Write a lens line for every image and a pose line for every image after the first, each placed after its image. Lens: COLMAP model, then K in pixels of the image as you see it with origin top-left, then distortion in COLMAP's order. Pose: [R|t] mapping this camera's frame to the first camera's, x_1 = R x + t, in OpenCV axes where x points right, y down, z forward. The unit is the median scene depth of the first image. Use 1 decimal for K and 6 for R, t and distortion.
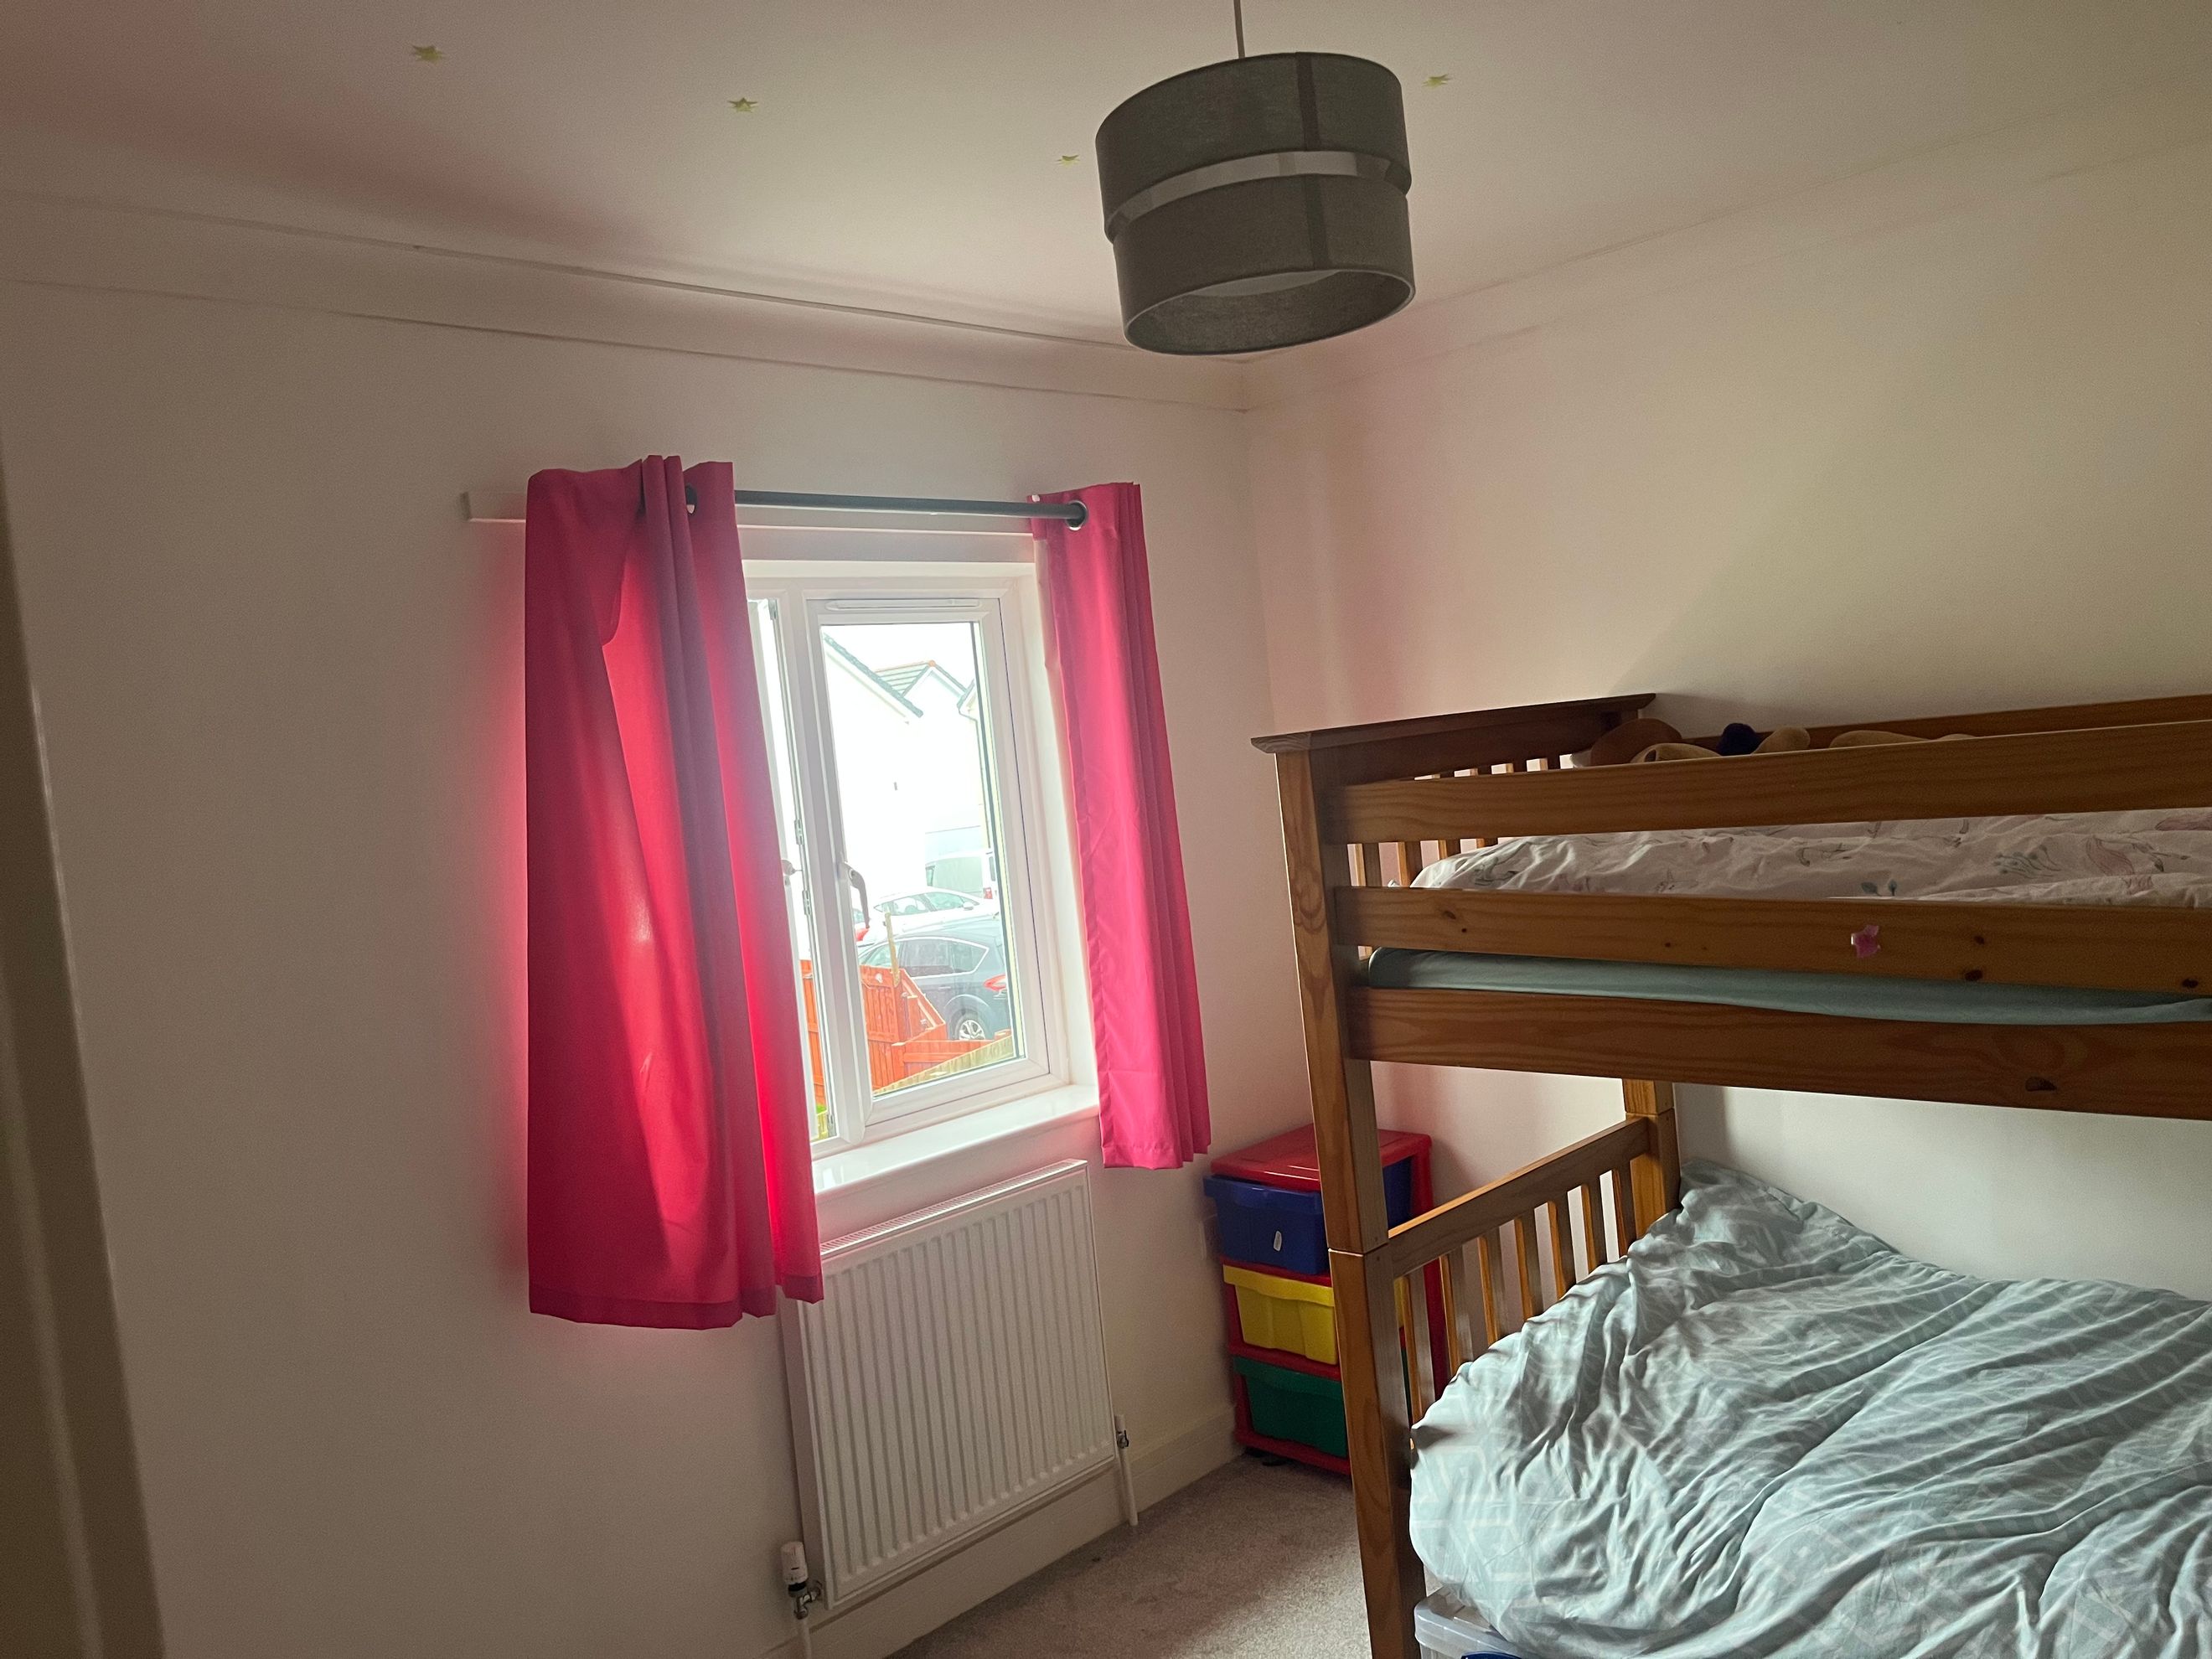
lens RADIAL K [[1671.7, 0, 1106.0], [0, 1671.7, 829.5], [0, 0, 1]] dist [0.078290, -0.122136]
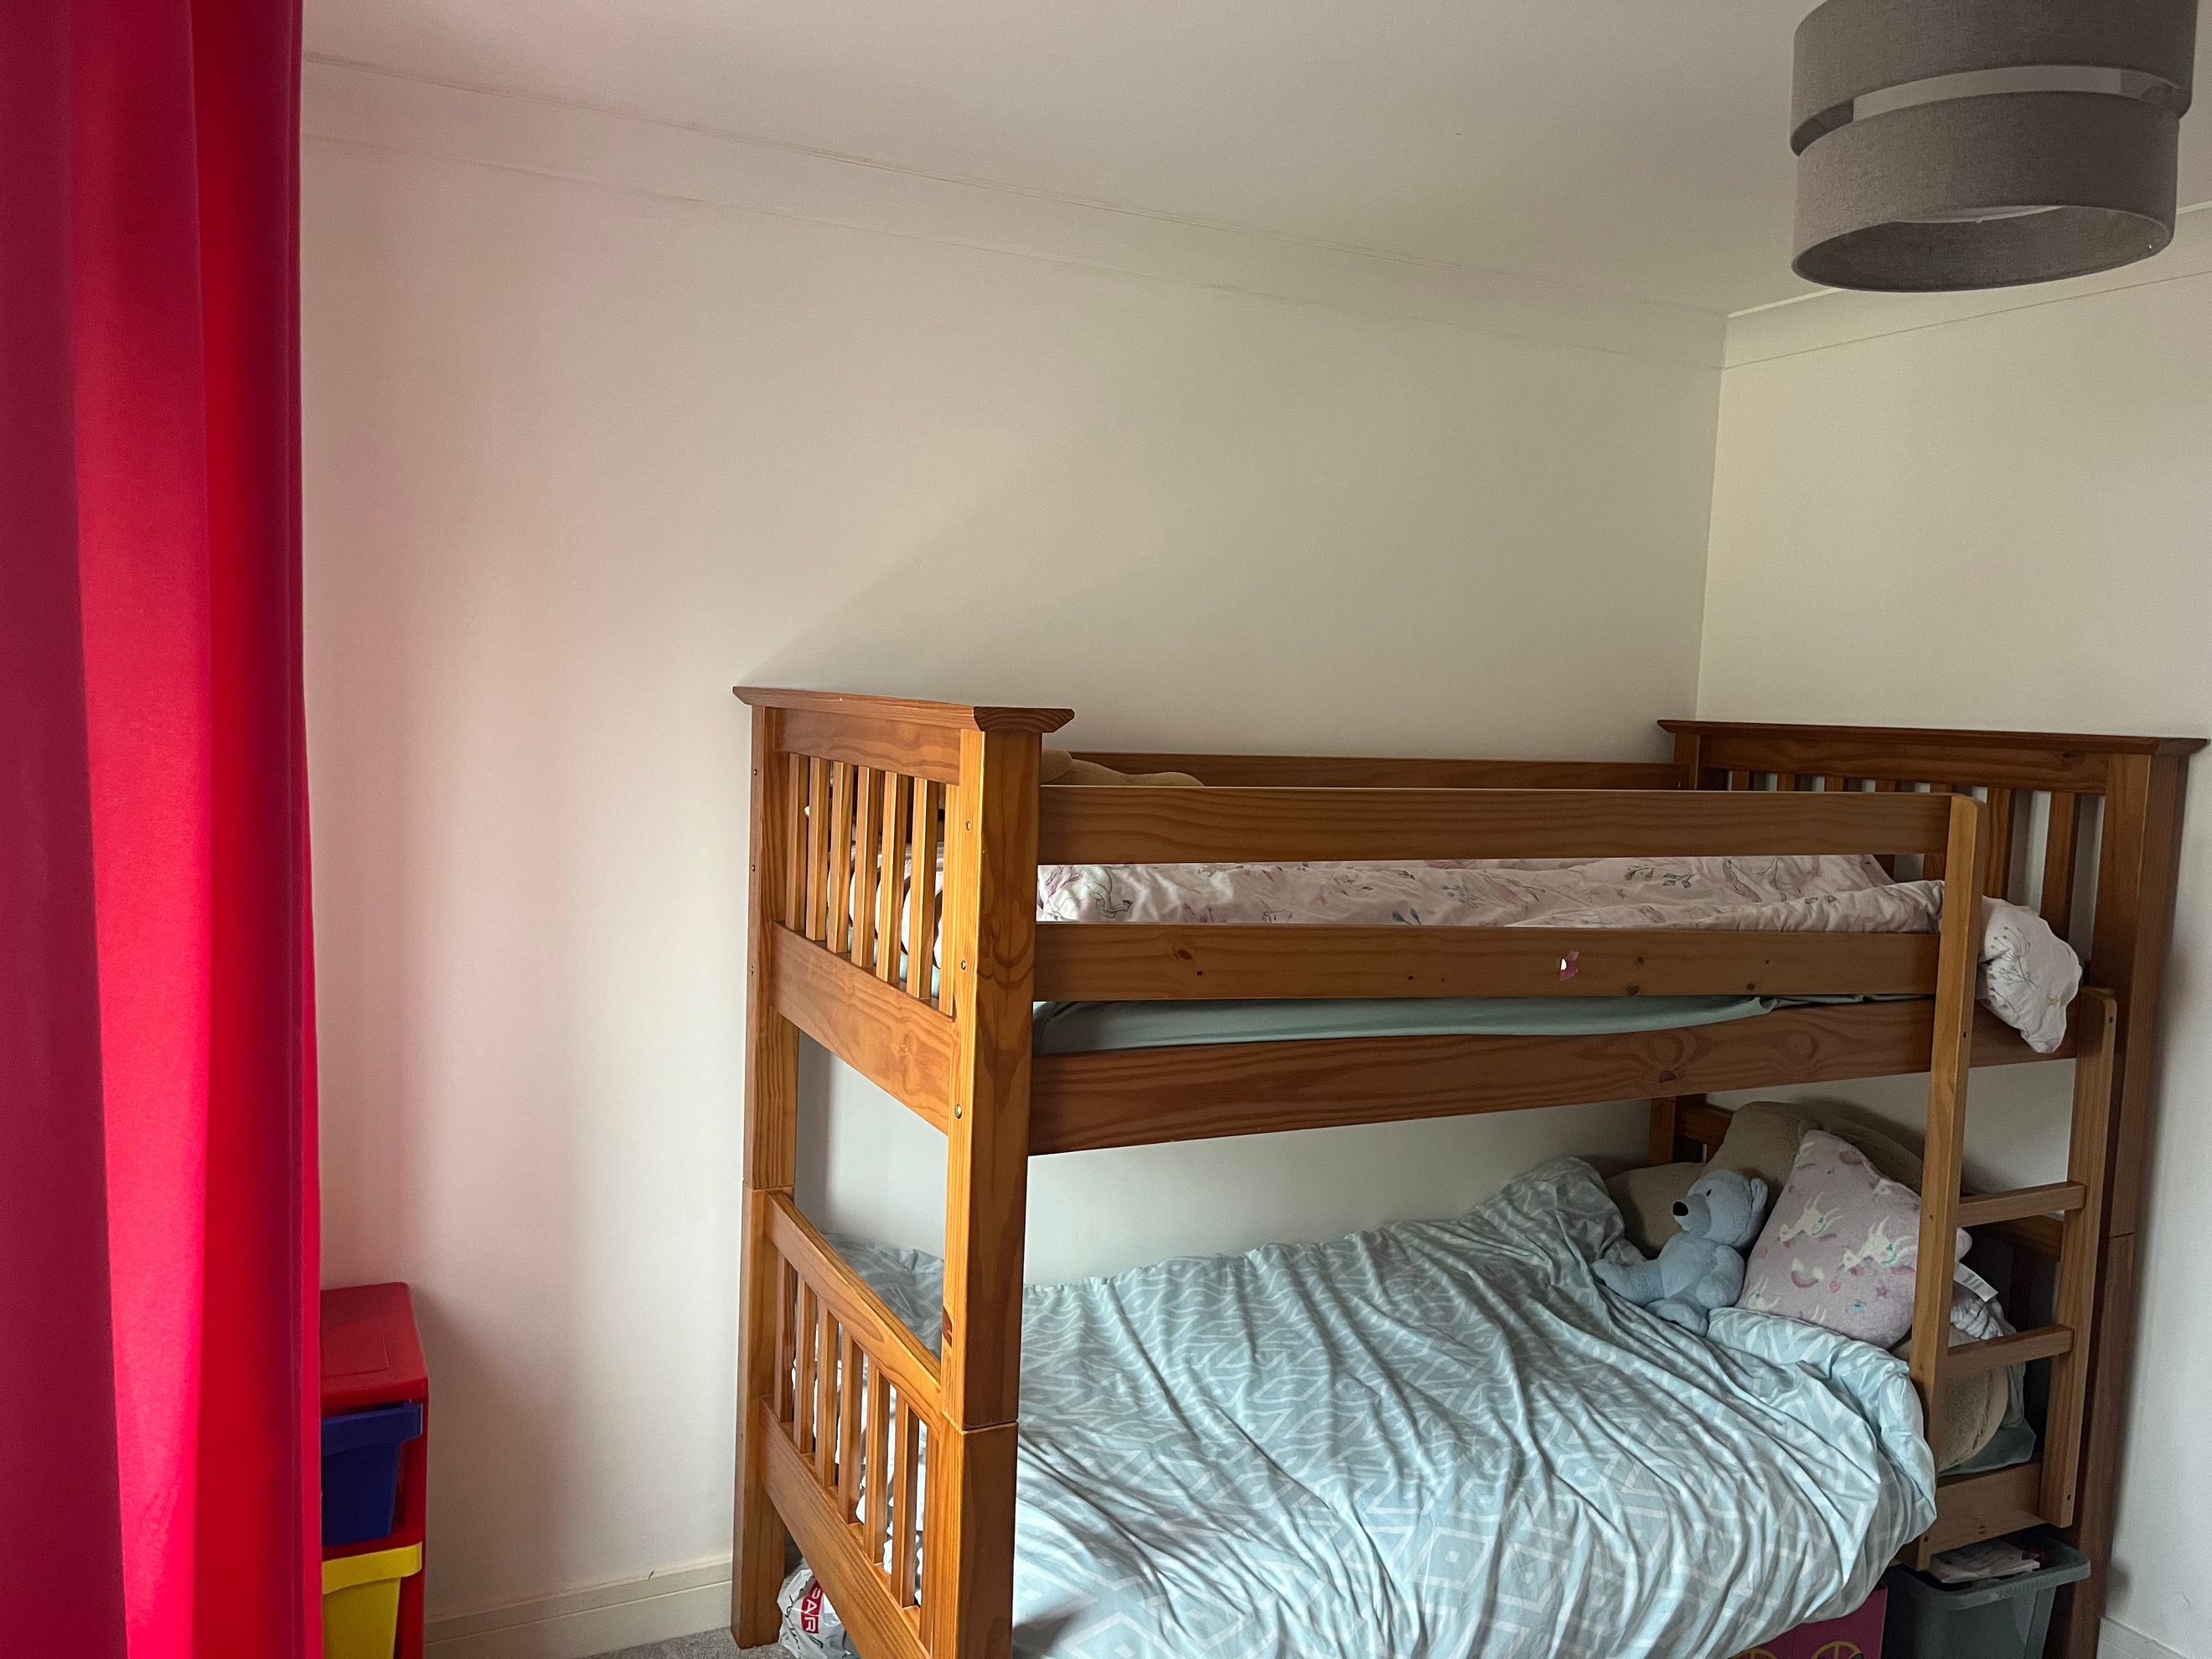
lens RADIAL K [[1711.6, 0, 1106.0], [0, 1711.6, 829.5], [0, 0, 1]] dist [0.068472, -0.077252]
pose [[0.302408, 0.035310, 0.952524, -0.623775], [-0.028074, 0.999210, -0.028128, 0.014638], [-0.952765, -0.018235, 0.303160, 0.813286]]
